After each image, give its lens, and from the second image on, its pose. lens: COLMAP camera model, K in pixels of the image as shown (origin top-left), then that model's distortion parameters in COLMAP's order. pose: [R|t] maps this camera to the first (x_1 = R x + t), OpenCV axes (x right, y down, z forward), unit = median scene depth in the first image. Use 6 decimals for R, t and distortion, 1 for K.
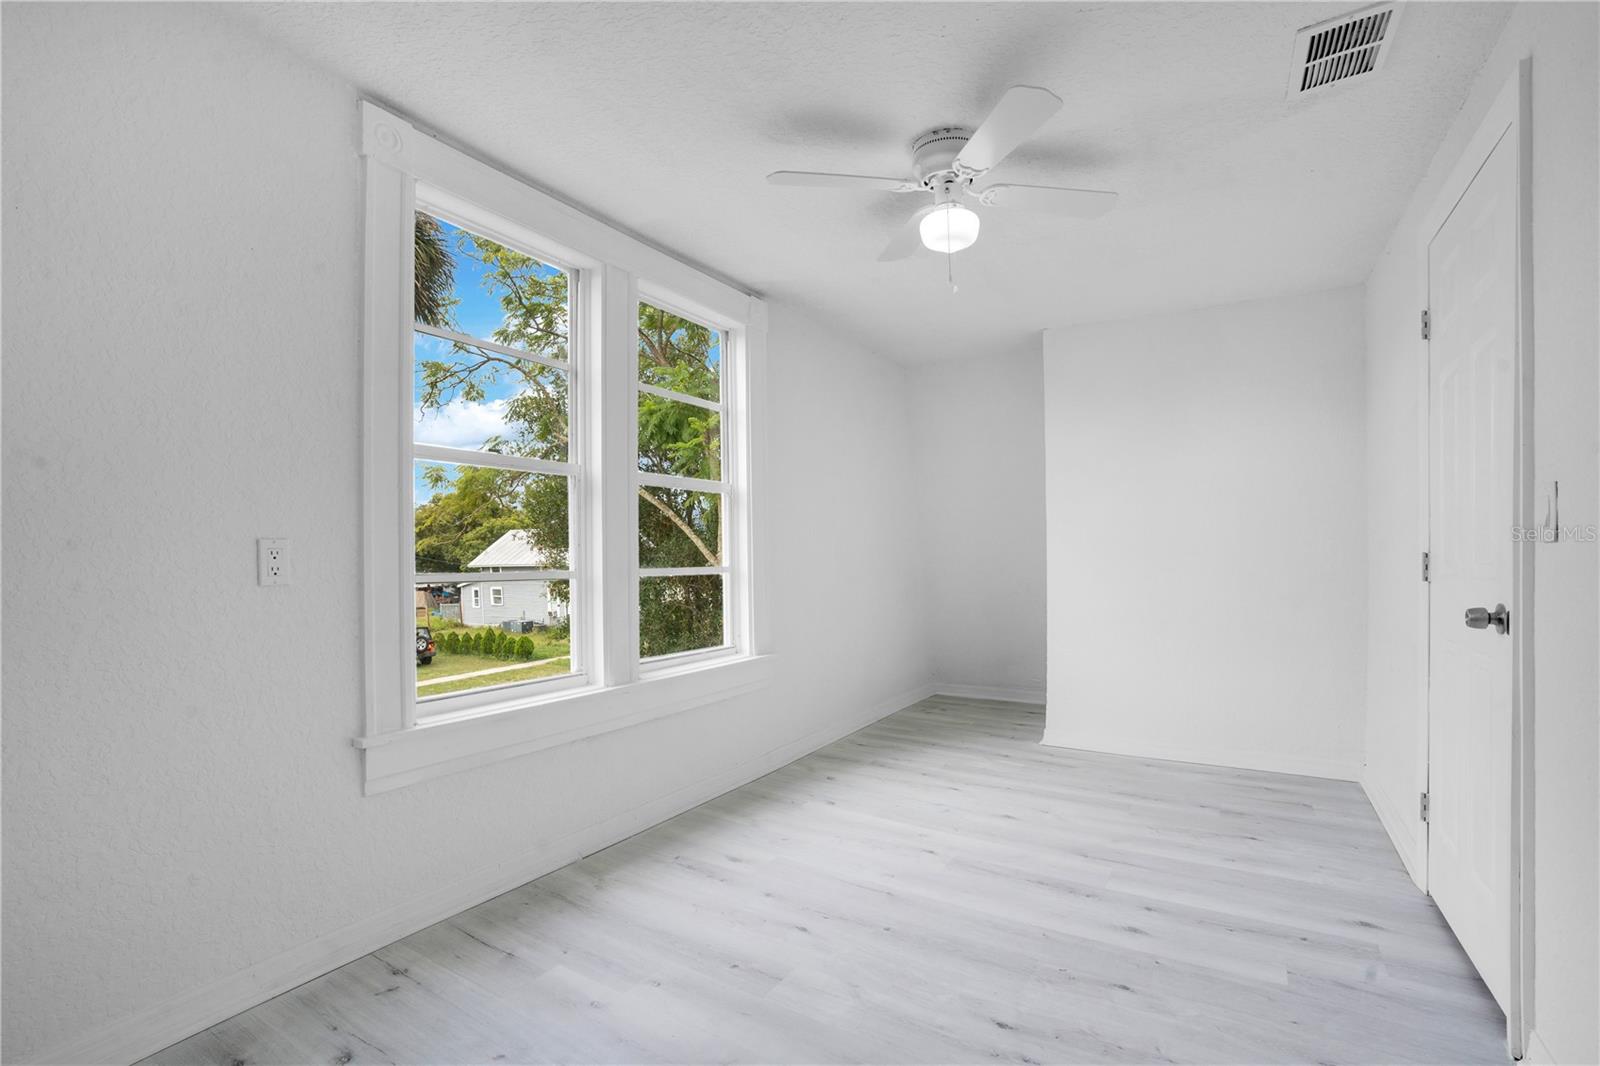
lens RADIAL K [[833.6, 0, 801.4], [0, 833.6, 564.4], [0, 0, 1]] dist [-0.000690, -0.000070]
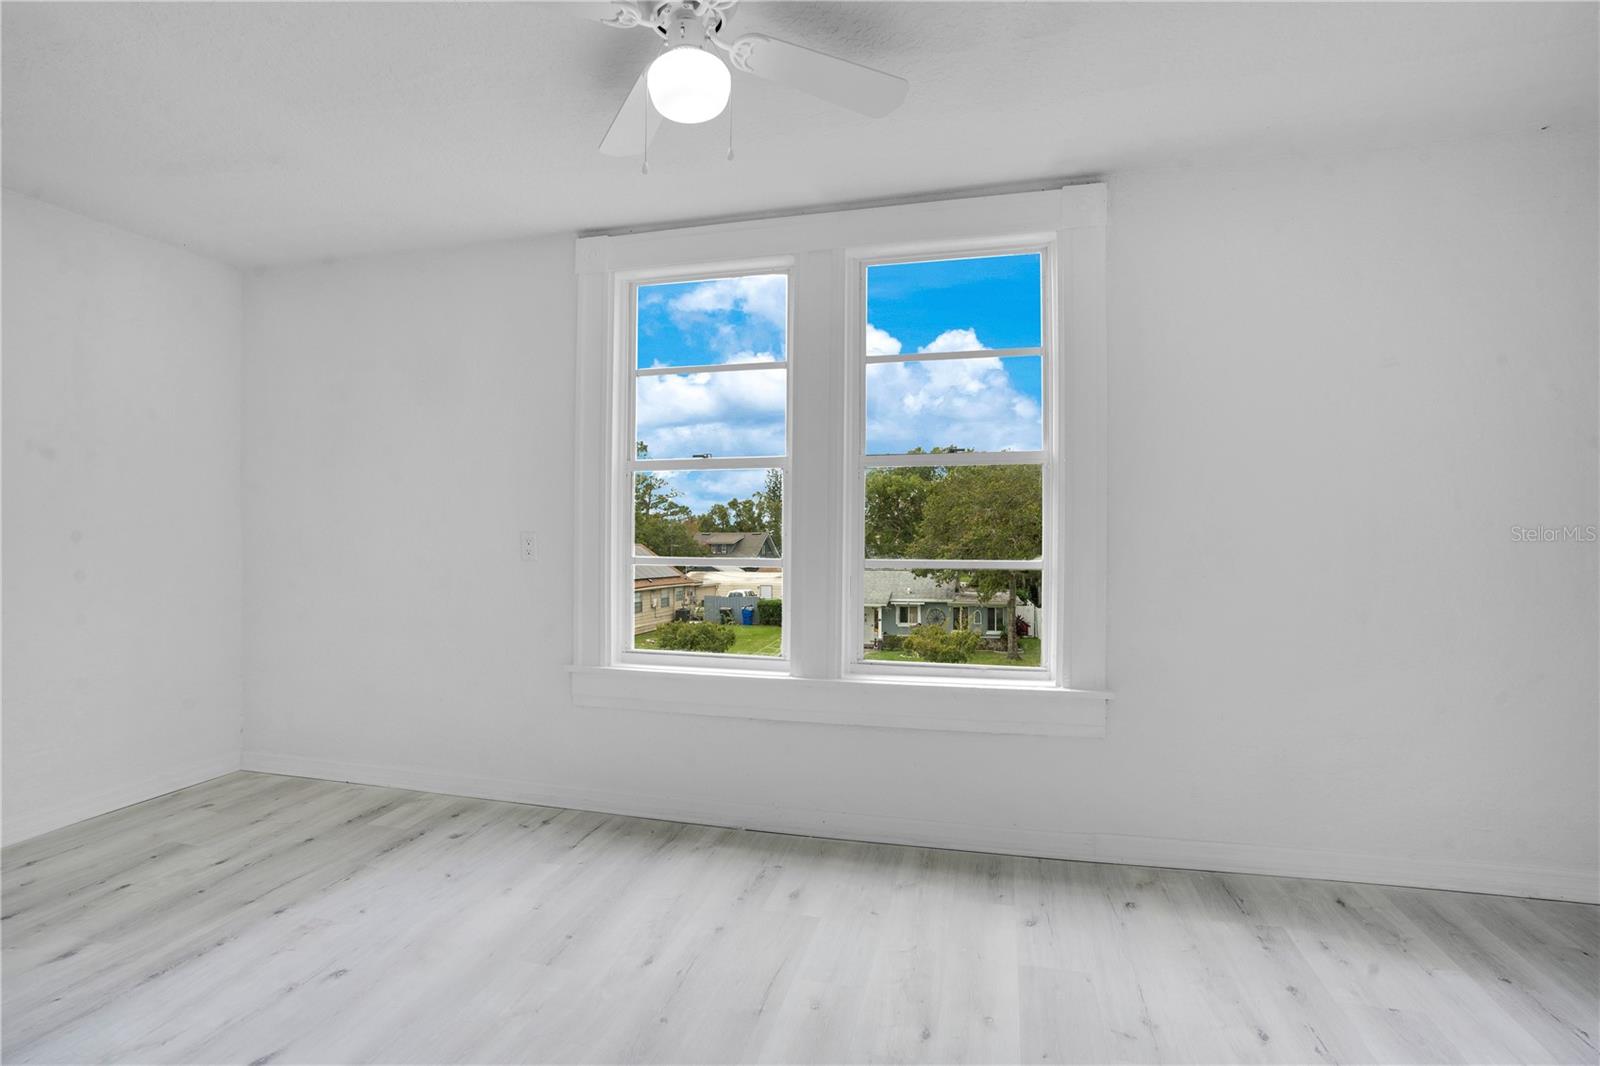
lens RADIAL K [[795.1, 0, 746.5], [0, 795.1, 534.3], [0, 0, 1]] dist [-0.064744, 0.038054]
pose [[0.195476, -0.012773, -0.980625, 0.761298], [-0.015342, 0.999753, -0.016080, -0.007639], [0.980588, 0.018188, 0.195232, 0.834349]]
